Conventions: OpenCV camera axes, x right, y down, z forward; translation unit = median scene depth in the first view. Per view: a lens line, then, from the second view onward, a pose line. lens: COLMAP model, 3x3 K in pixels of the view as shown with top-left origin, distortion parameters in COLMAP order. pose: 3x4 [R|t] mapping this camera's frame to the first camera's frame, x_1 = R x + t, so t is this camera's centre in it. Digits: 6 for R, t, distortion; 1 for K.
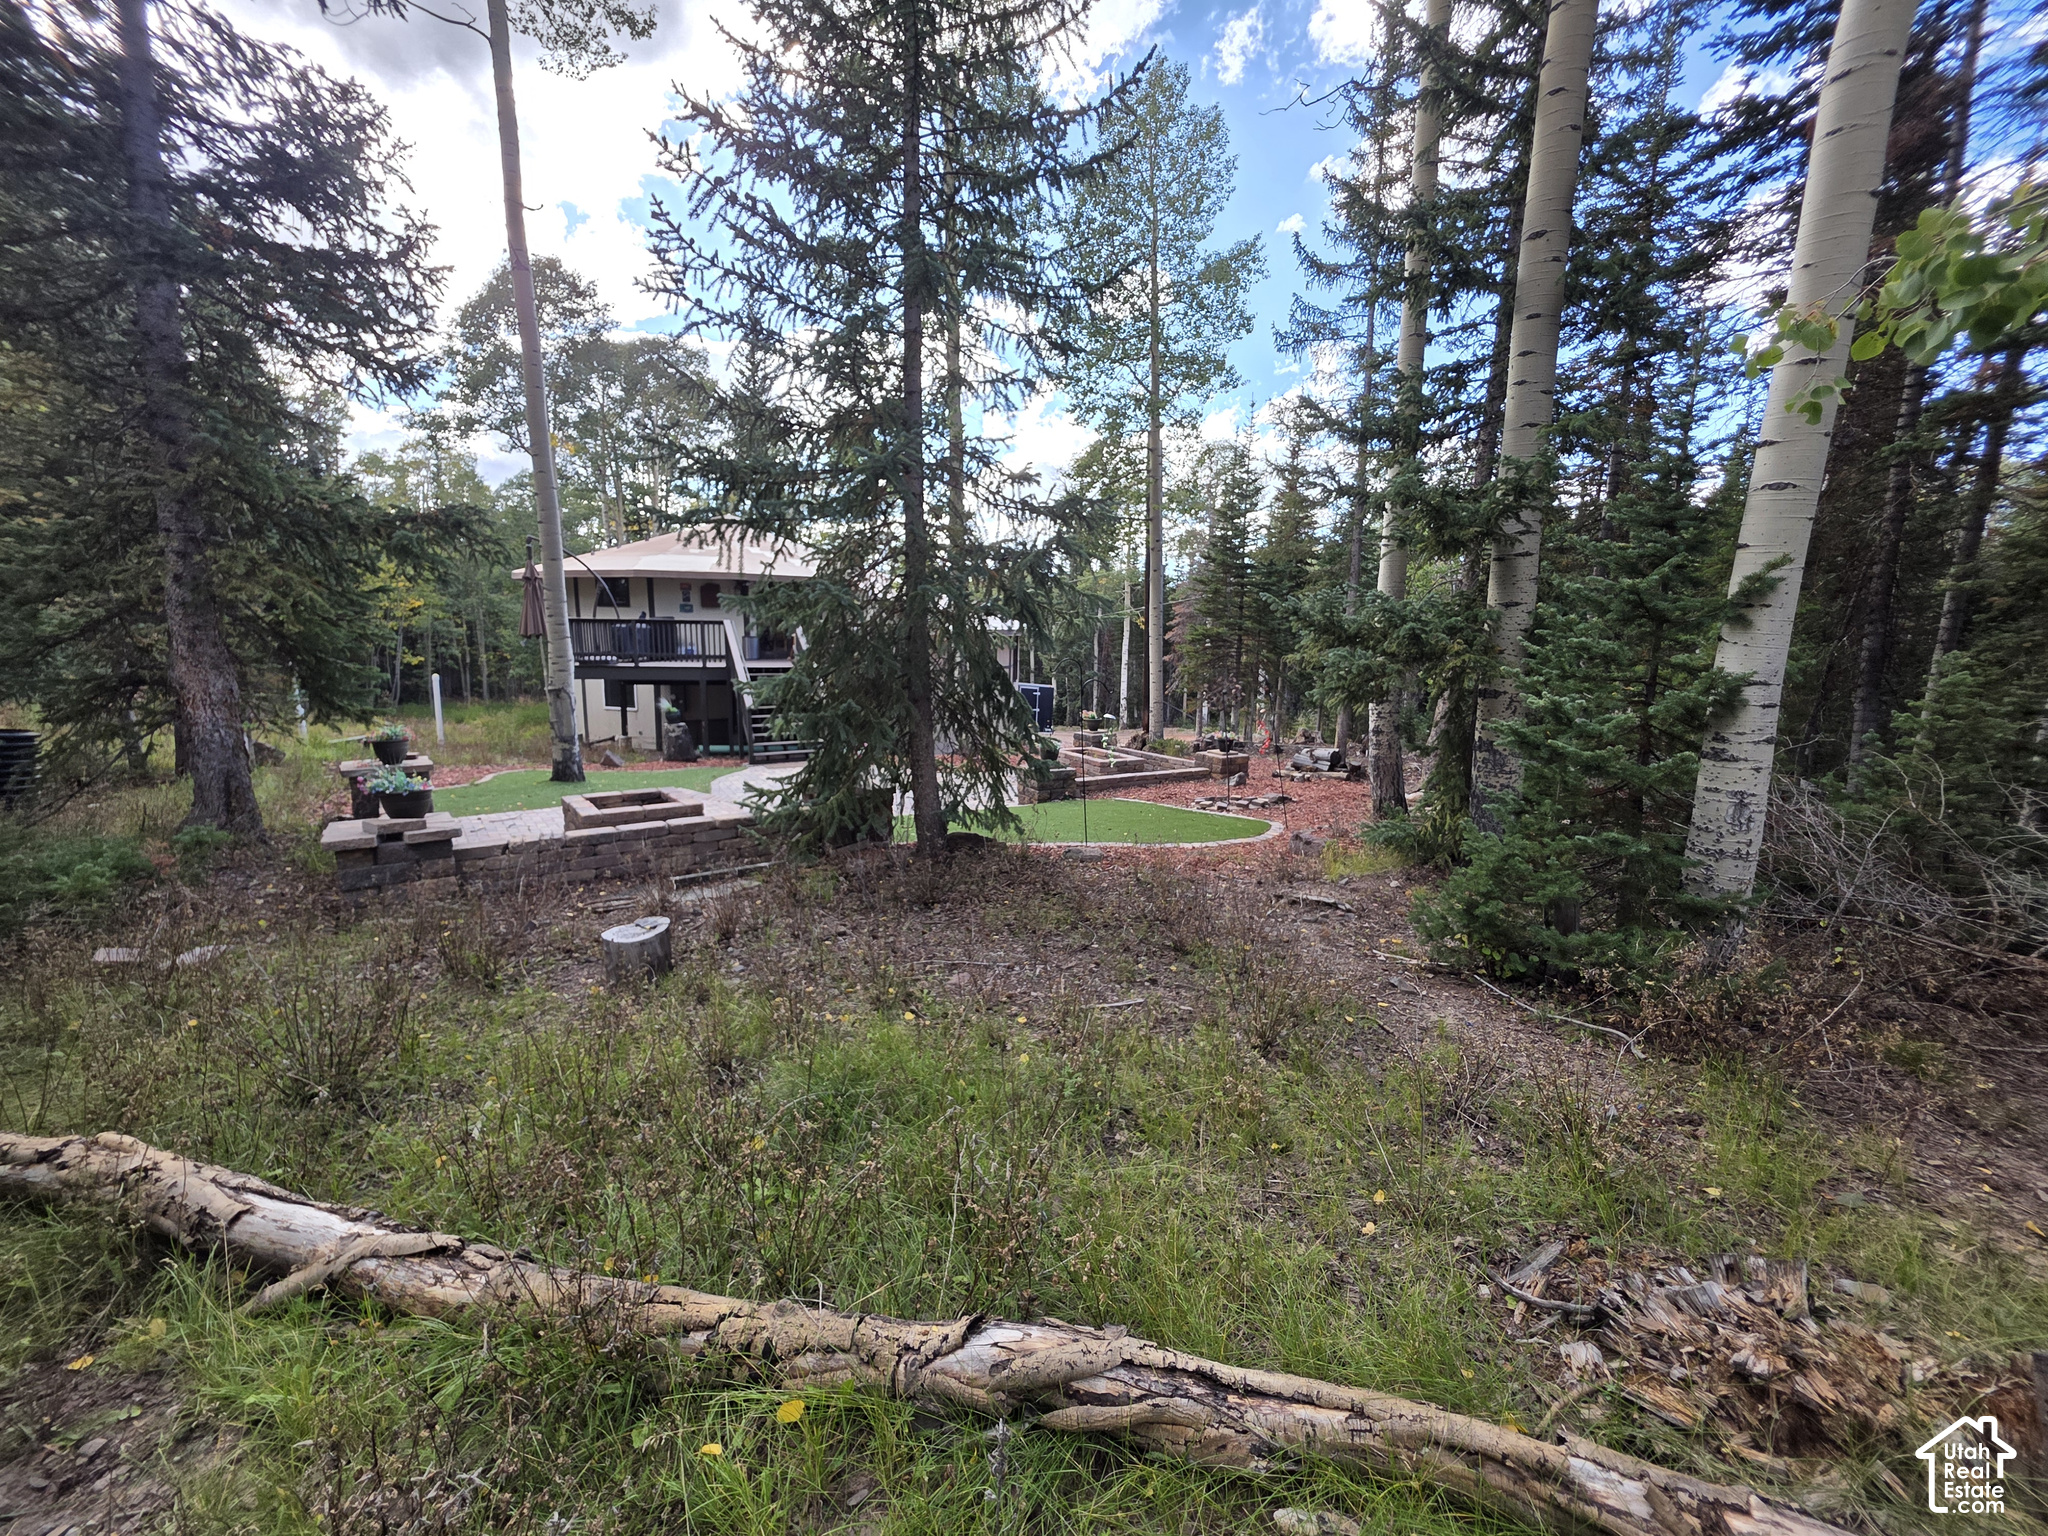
lens RADIAL K [[805.7, 0, 1018.9], [0, 805.7, 763.0], [0, 0, 1]] dist [0.000010, 0.000509]
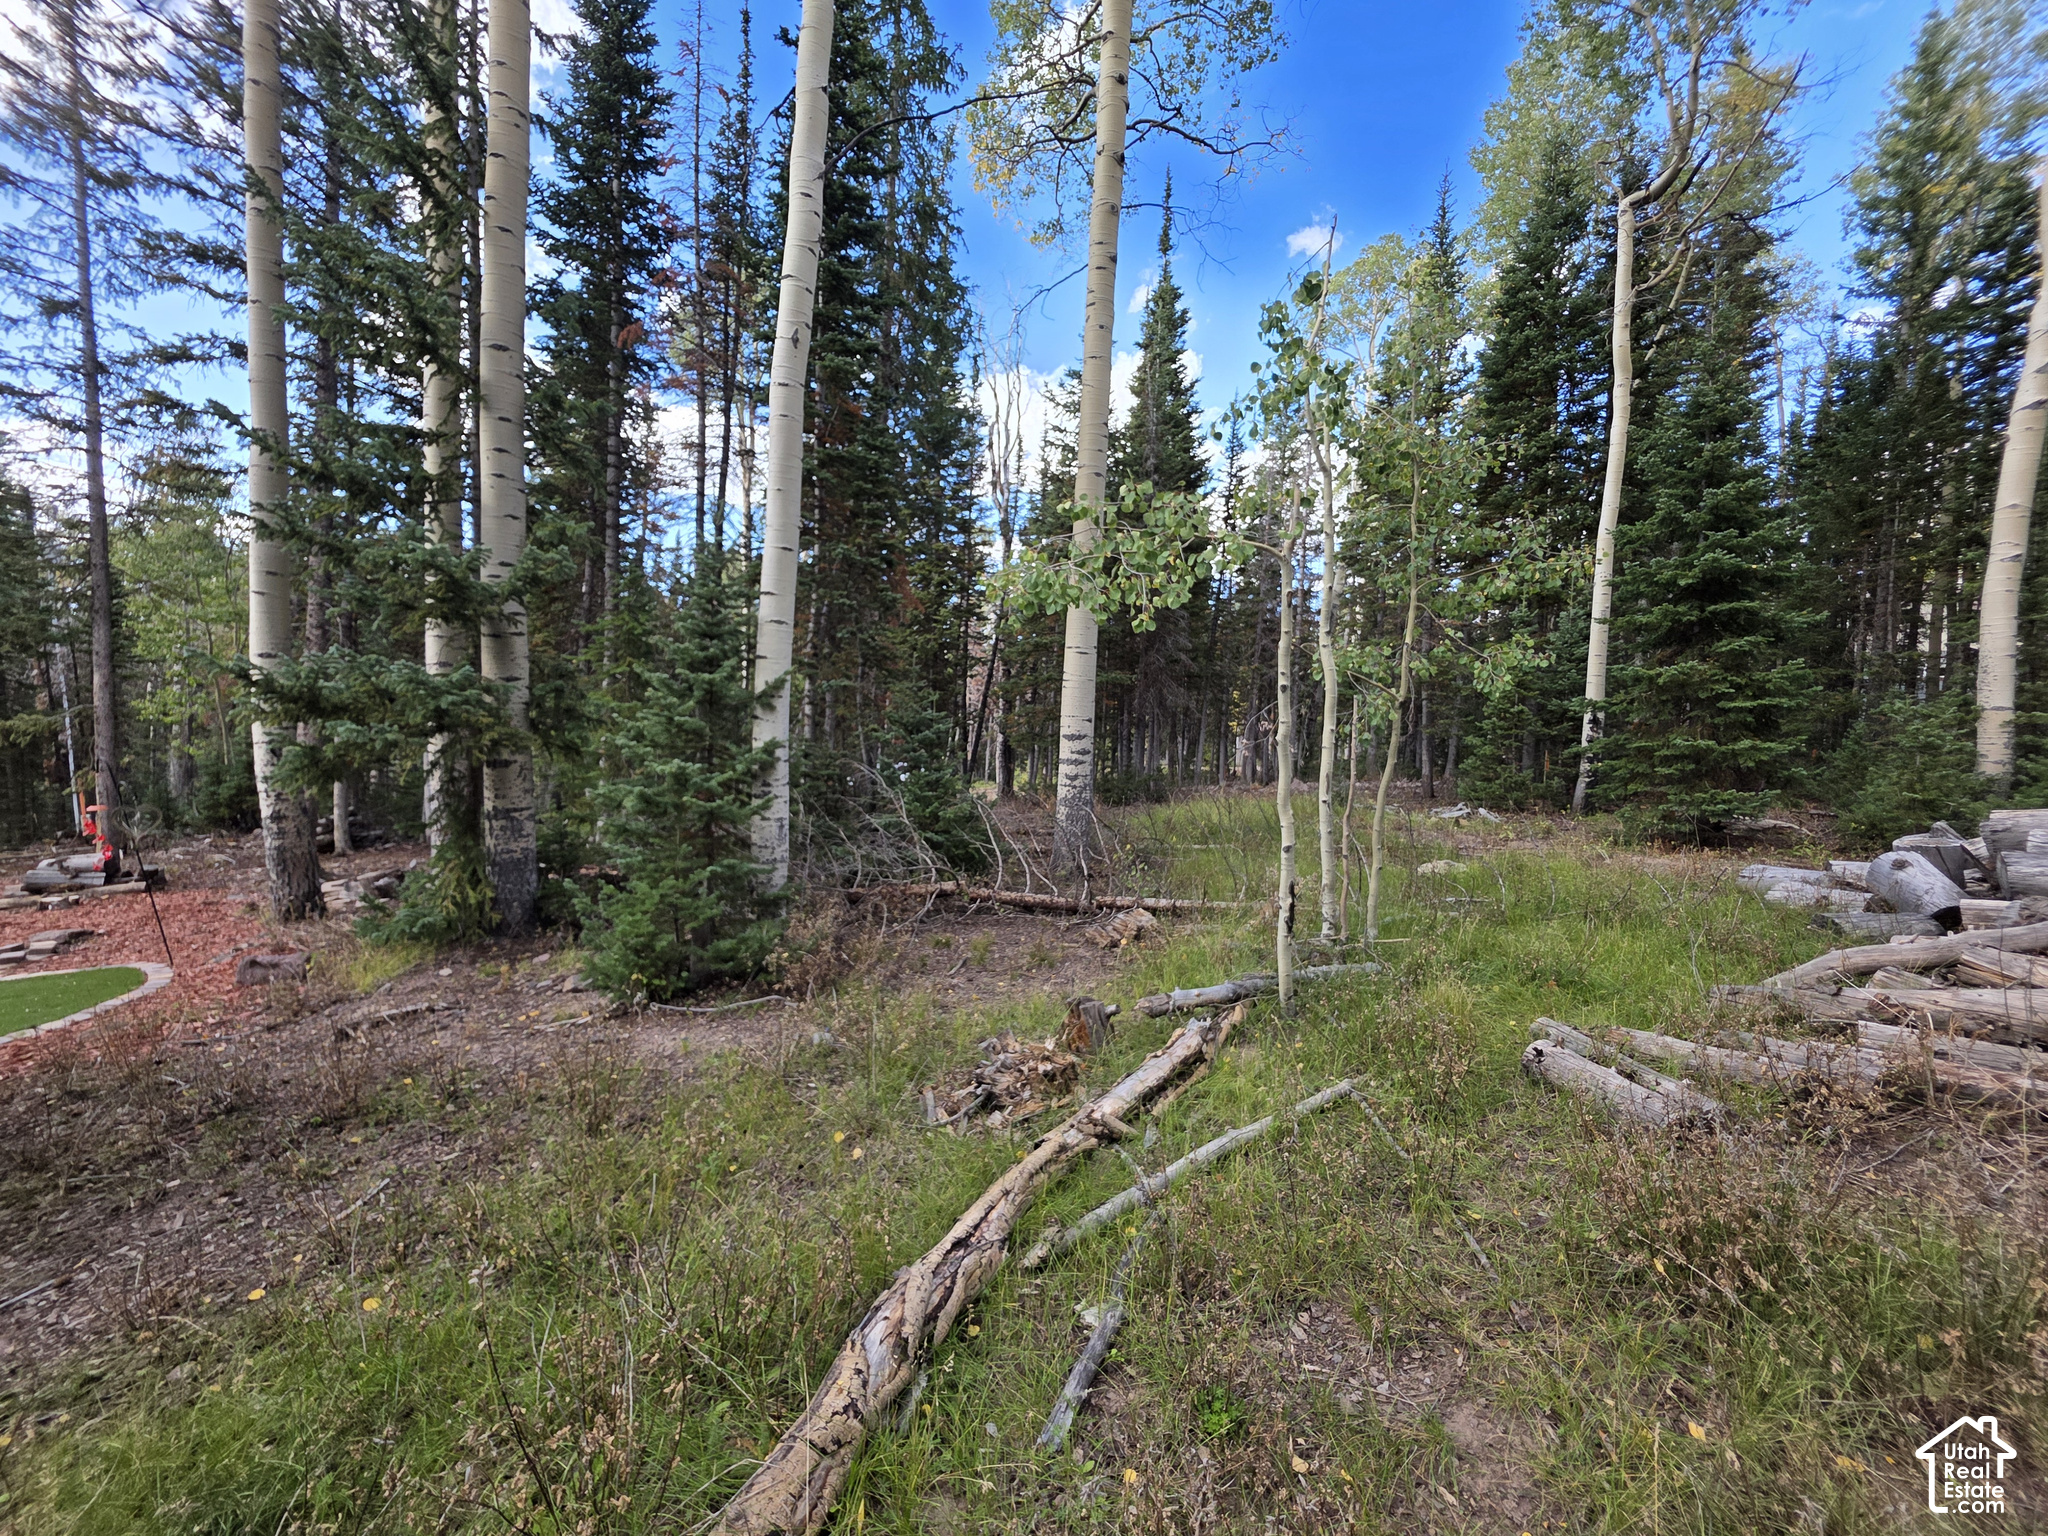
lens RADIAL K [[805.7, 0, 1018.9], [0, 805.7, 763.0], [0, 0, 1]] dist [0.000010, 0.000509]
pose [[0.244919, -0.060251, 0.967670, -0.461900], [0.131449, 0.990915, 0.028429, -0.051390], [-0.960591, 0.120236, 0.250614, 0.179863]]
